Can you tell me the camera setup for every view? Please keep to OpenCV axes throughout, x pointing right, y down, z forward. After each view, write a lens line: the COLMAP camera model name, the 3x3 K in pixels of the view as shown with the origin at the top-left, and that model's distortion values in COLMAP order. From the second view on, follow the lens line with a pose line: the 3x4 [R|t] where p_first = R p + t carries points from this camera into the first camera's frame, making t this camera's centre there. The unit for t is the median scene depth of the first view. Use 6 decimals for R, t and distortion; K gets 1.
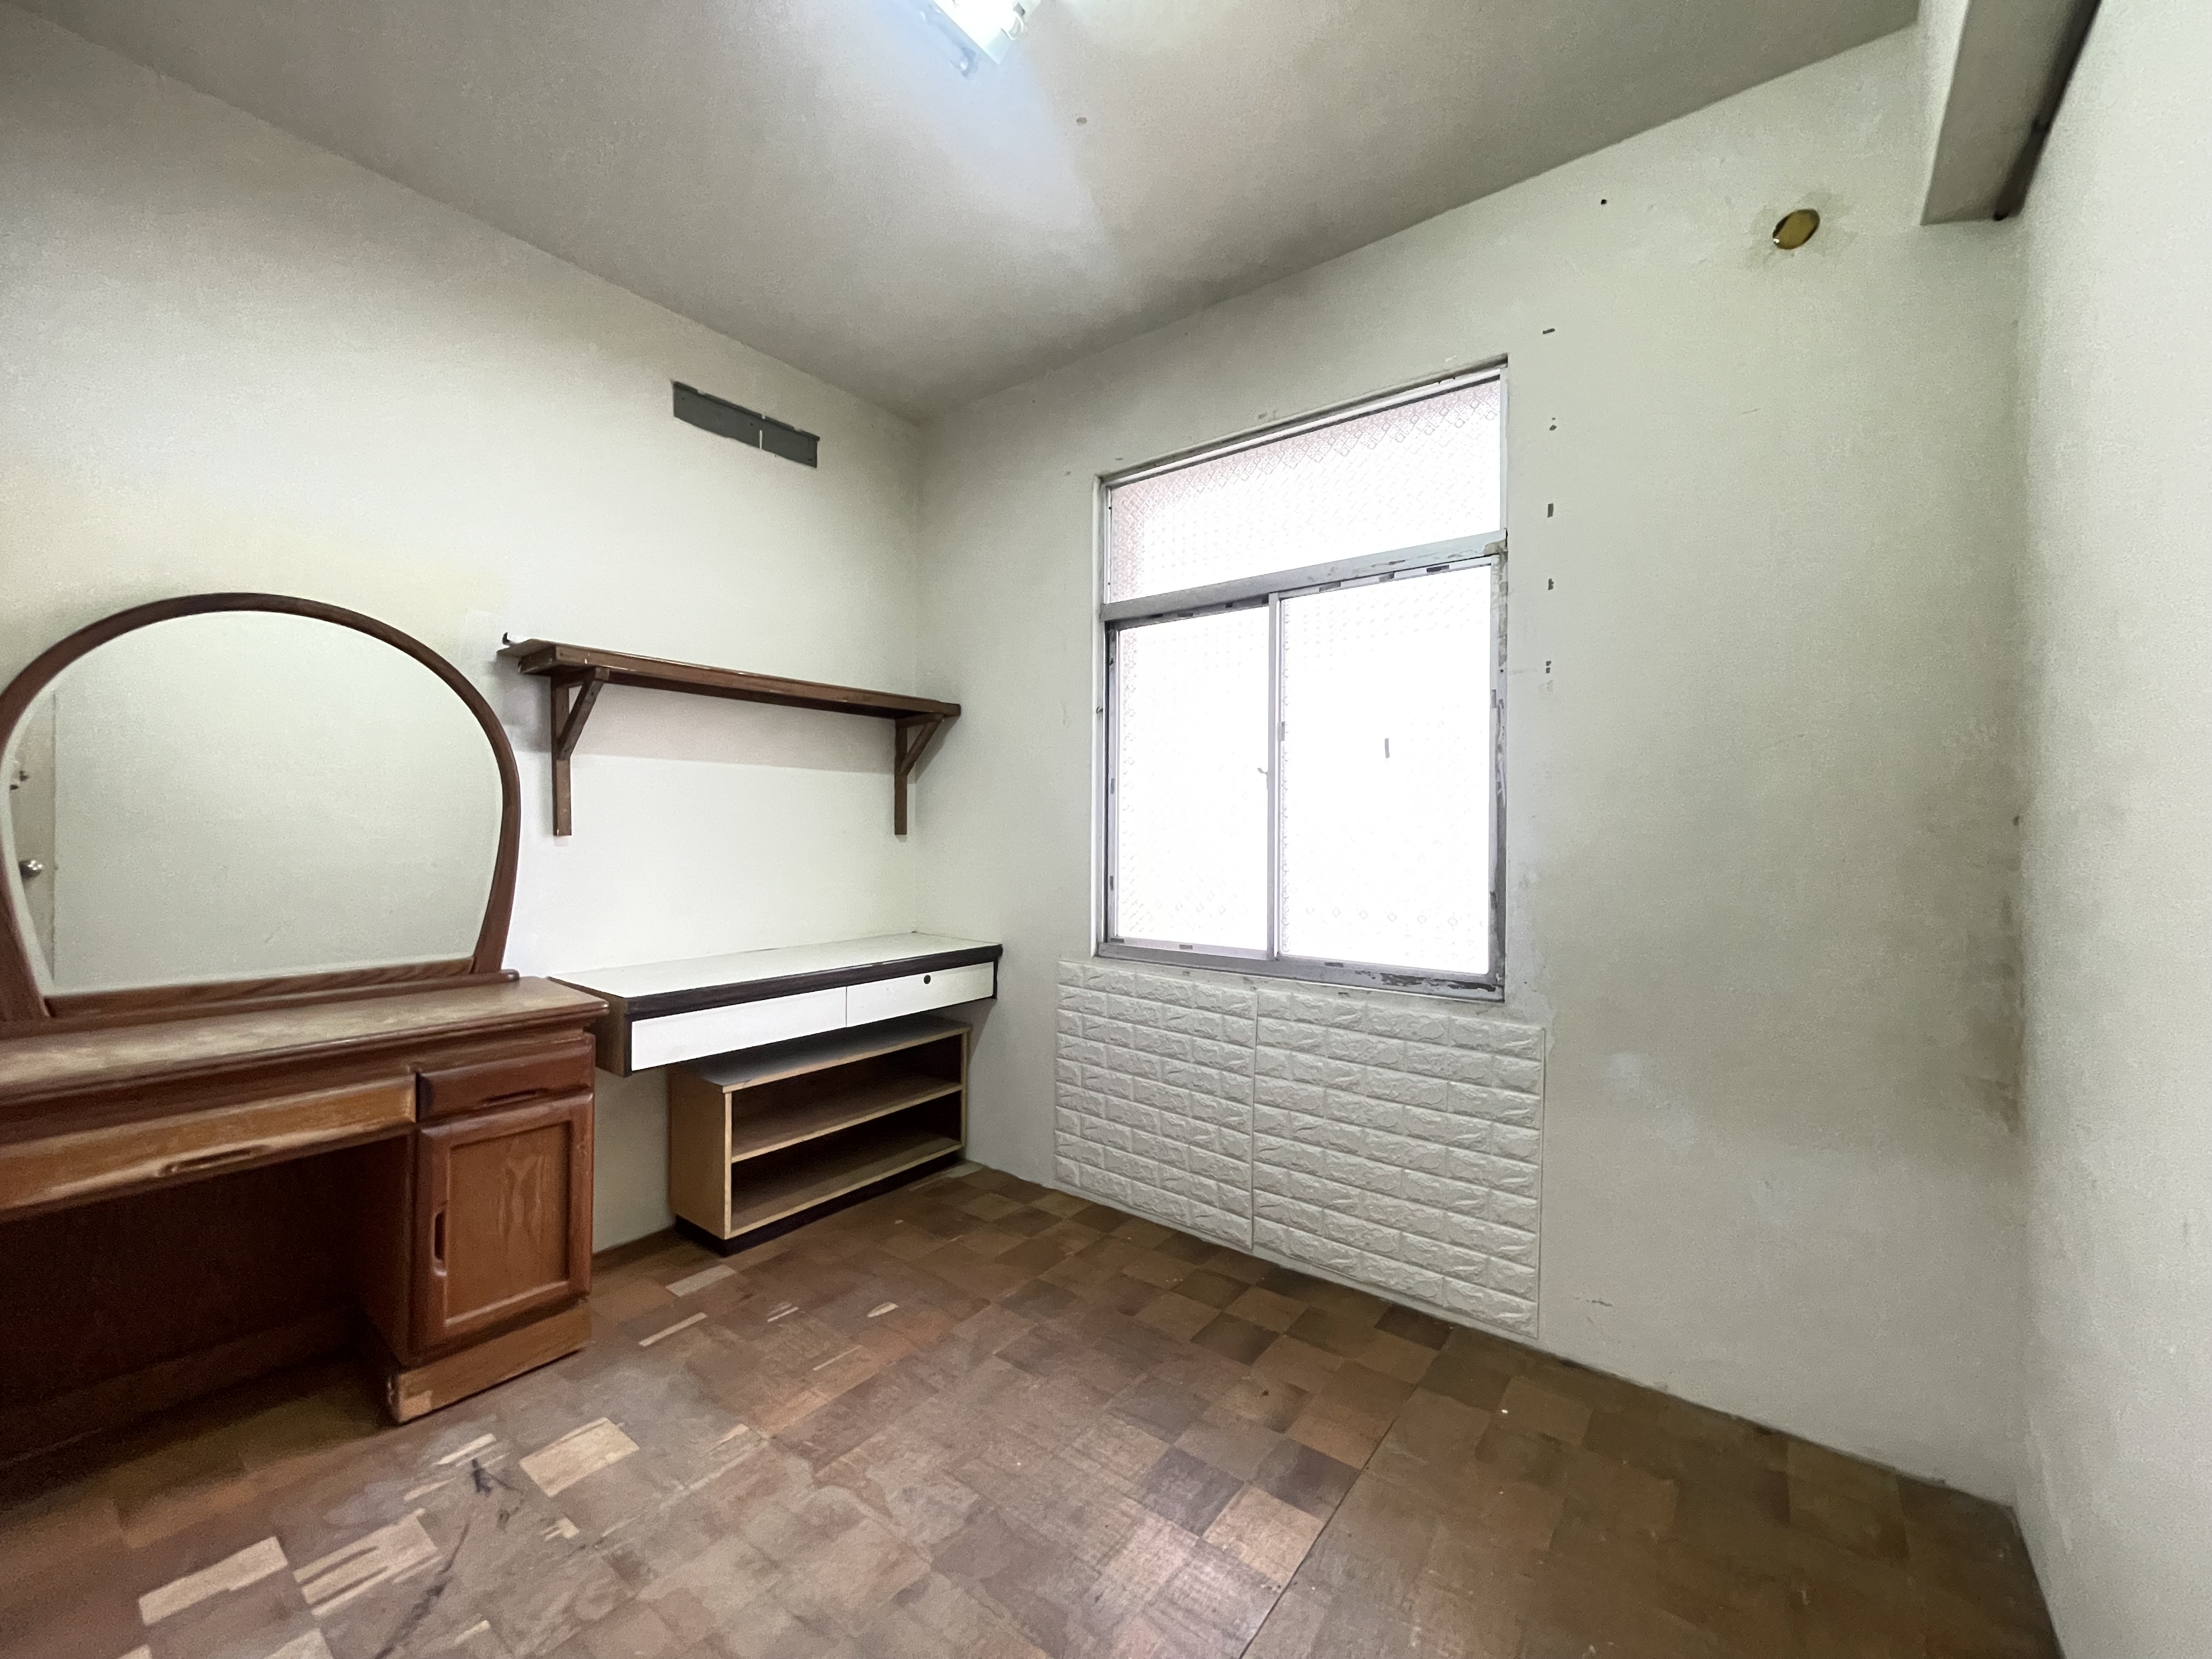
lens RADIAL K [[891.7, 0, 1100.1], [0, 891.7, 835.5], [0, 0, 1]] dist [-0.002153, 0.000213]
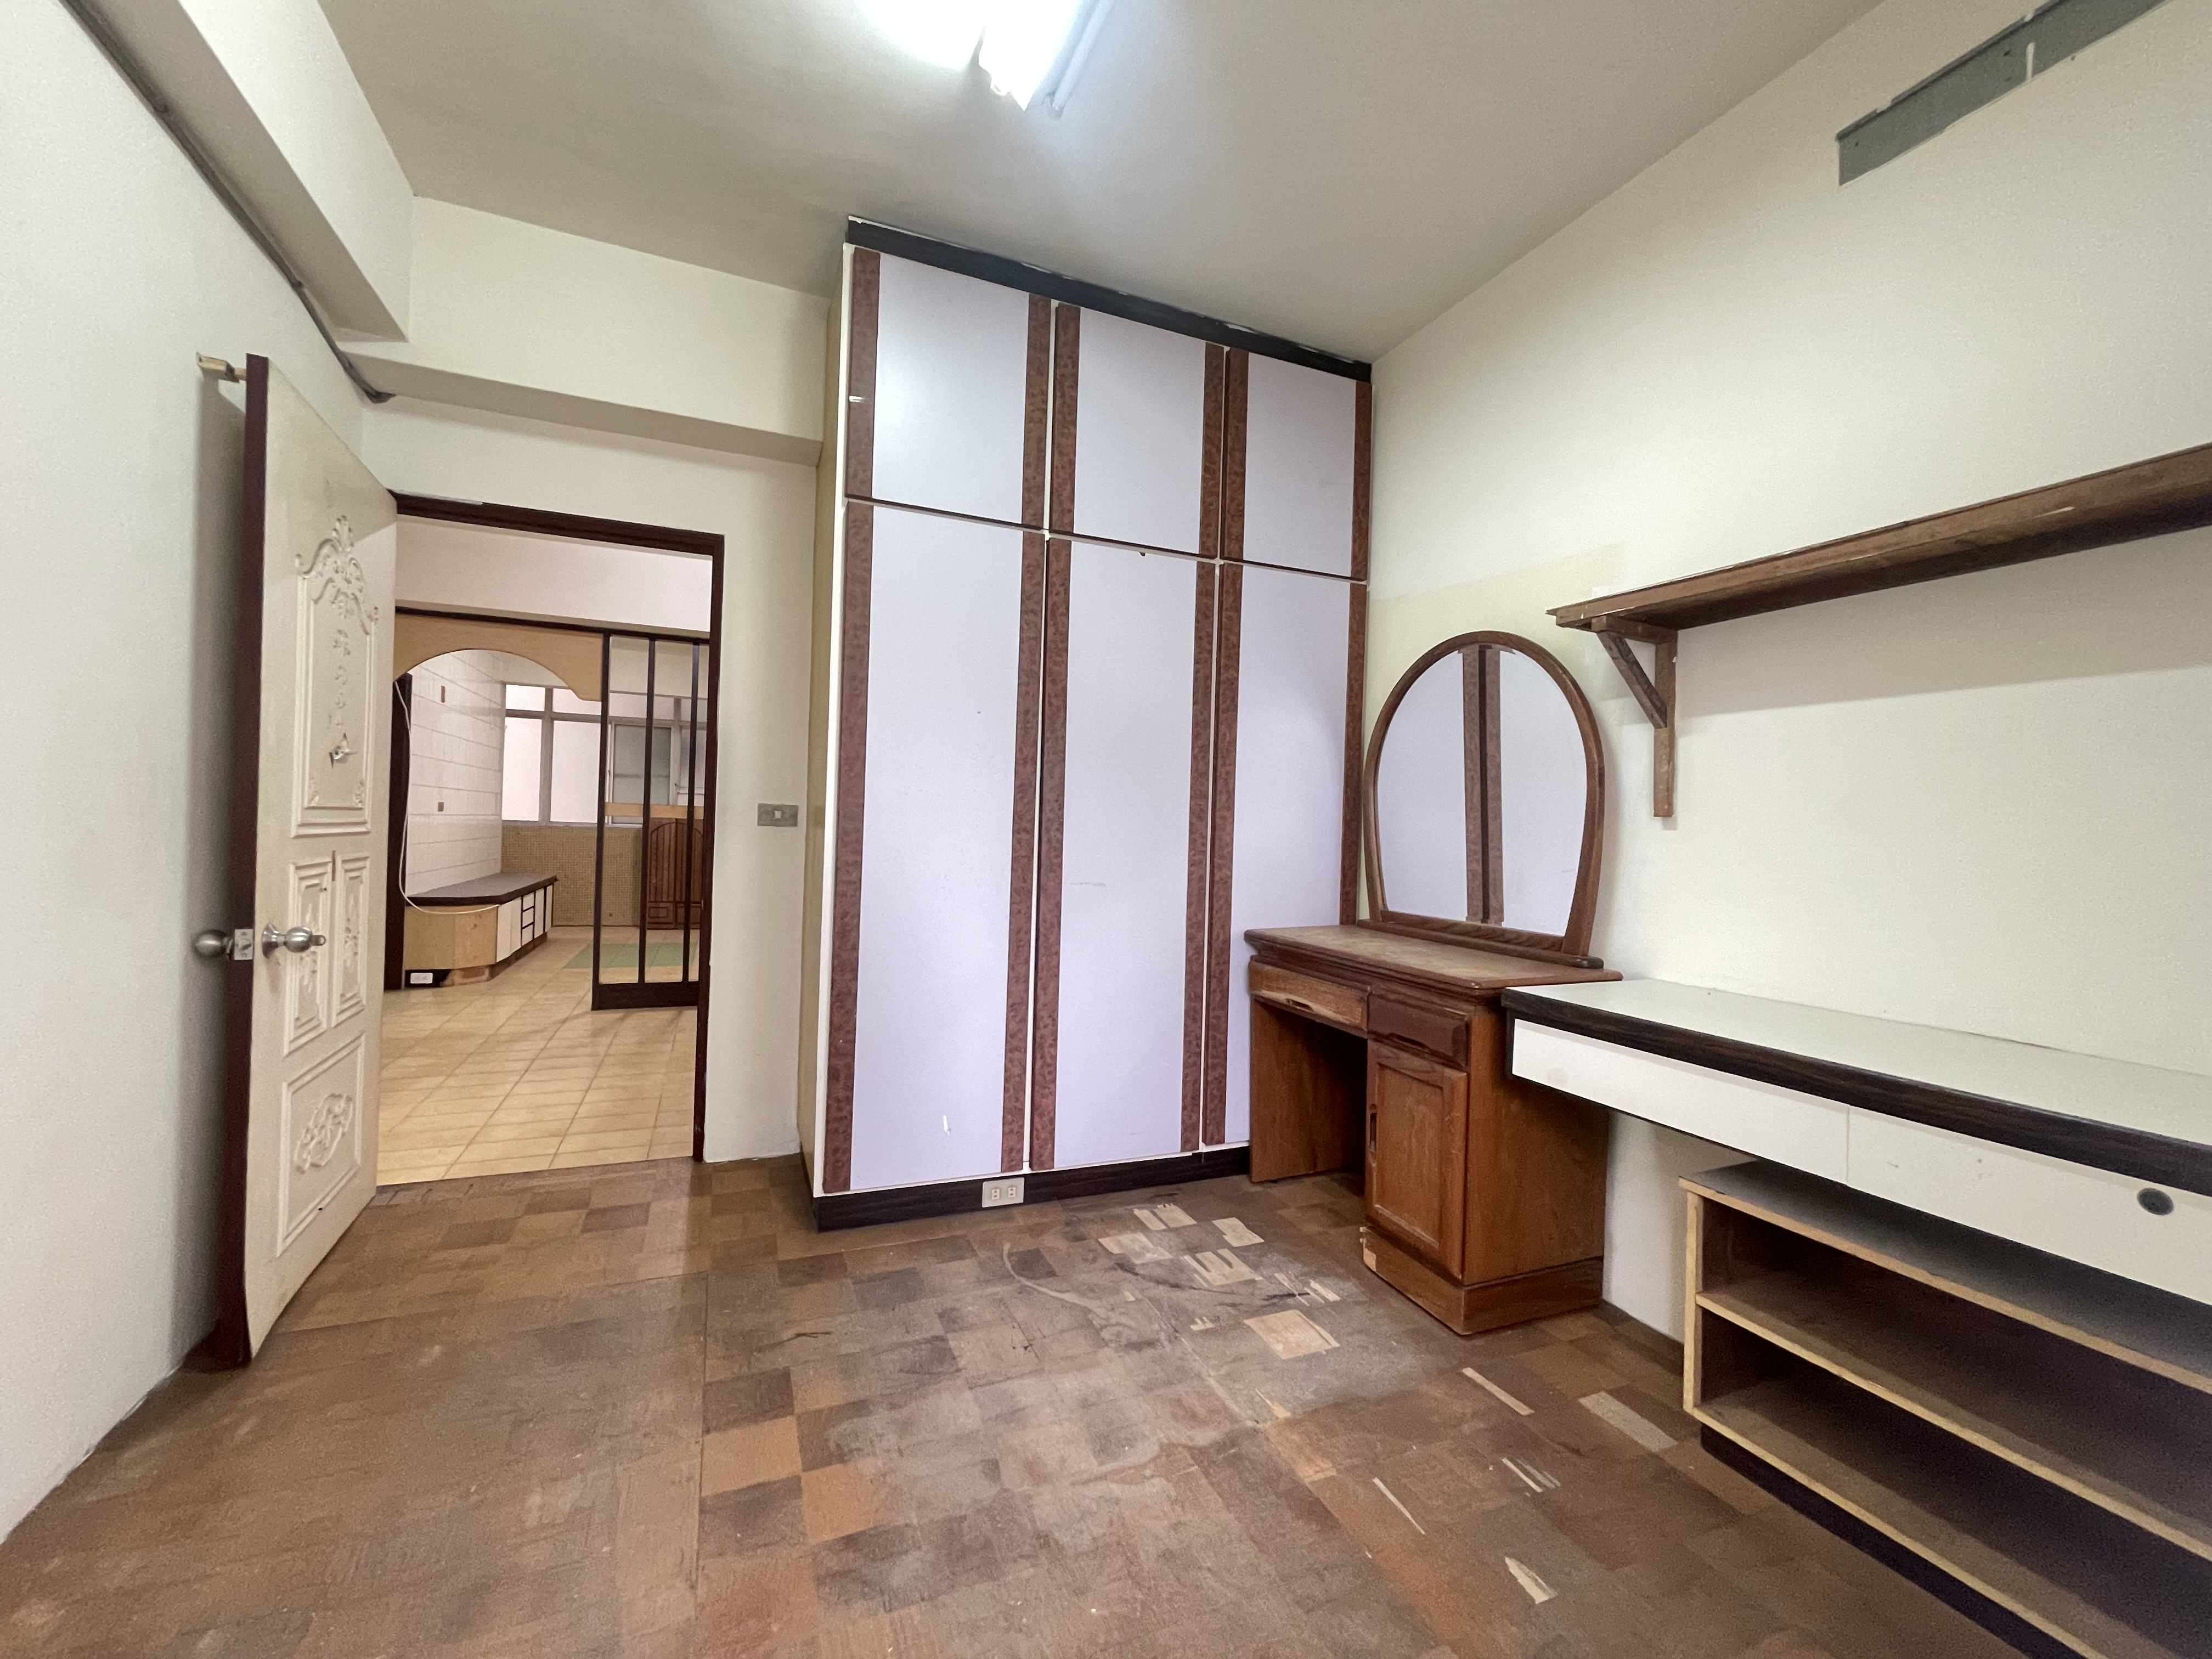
lens RADIAL K [[891.7, 0, 1088.4], [0, 891.7, 831.8], [0, 0, 1]] dist [-0.002153, 0.000213]
pose [[-0.505728, -0.017669, -0.862512, 0.552040], [-0.042433, 0.999090, 0.004413, 0.046462], [0.861649, 0.038831, -0.506018, 1.309673]]
